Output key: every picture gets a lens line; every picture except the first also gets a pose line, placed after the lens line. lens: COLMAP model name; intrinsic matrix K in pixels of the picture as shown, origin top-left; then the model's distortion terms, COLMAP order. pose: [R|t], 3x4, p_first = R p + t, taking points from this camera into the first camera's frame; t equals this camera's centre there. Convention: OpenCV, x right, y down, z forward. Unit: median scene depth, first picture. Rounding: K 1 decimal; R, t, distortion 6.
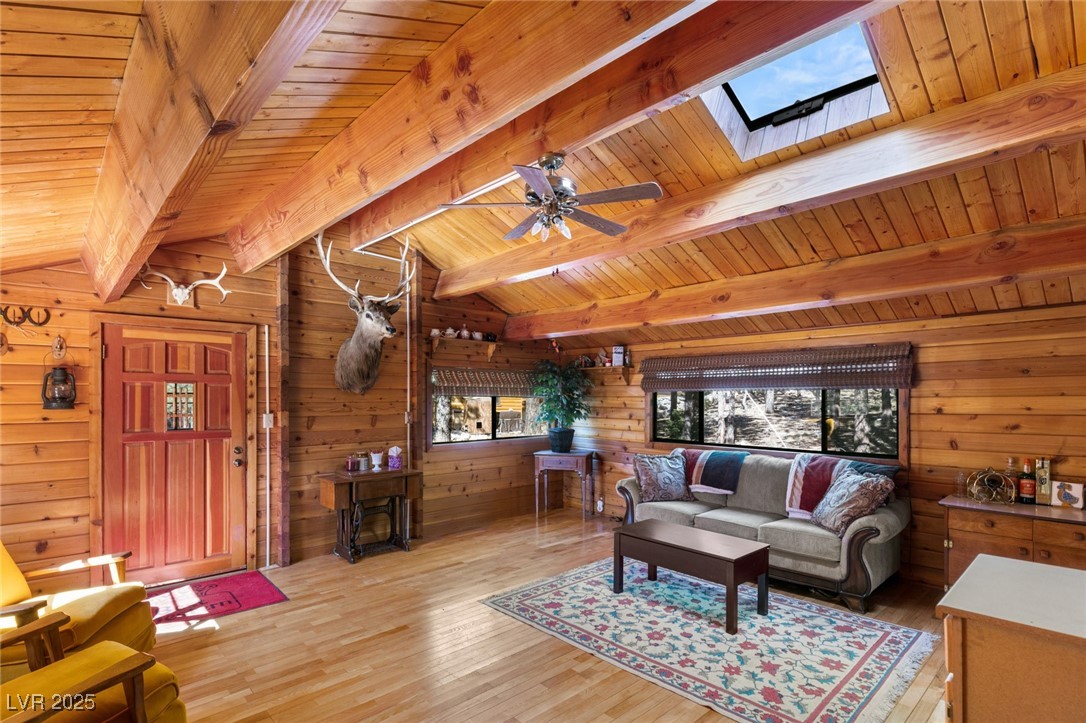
lens RADIAL K [[527.5, 0, 538.6], [0, 527.5, 401.7], [0, 0, 1]] dist [-0.001609, -0.000090]
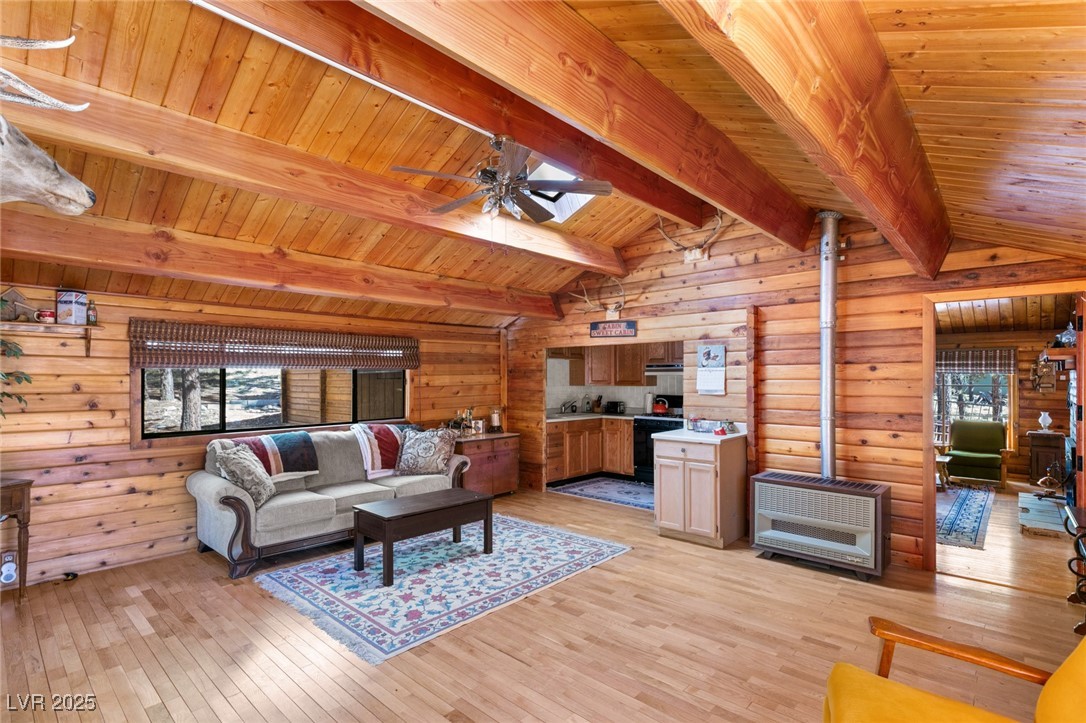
lens RADIAL K [[524.6, 0, 549.7], [0, 524.6, 384.1], [0, 0, 1]] dist [0.002797, 0.000492]
pose [[-0.084467, -0.014272, 0.996324, -0.906371], [0.010482, 0.999829, 0.015211, -0.003894], [-0.996371, 0.011729, -0.084303, 0.906523]]
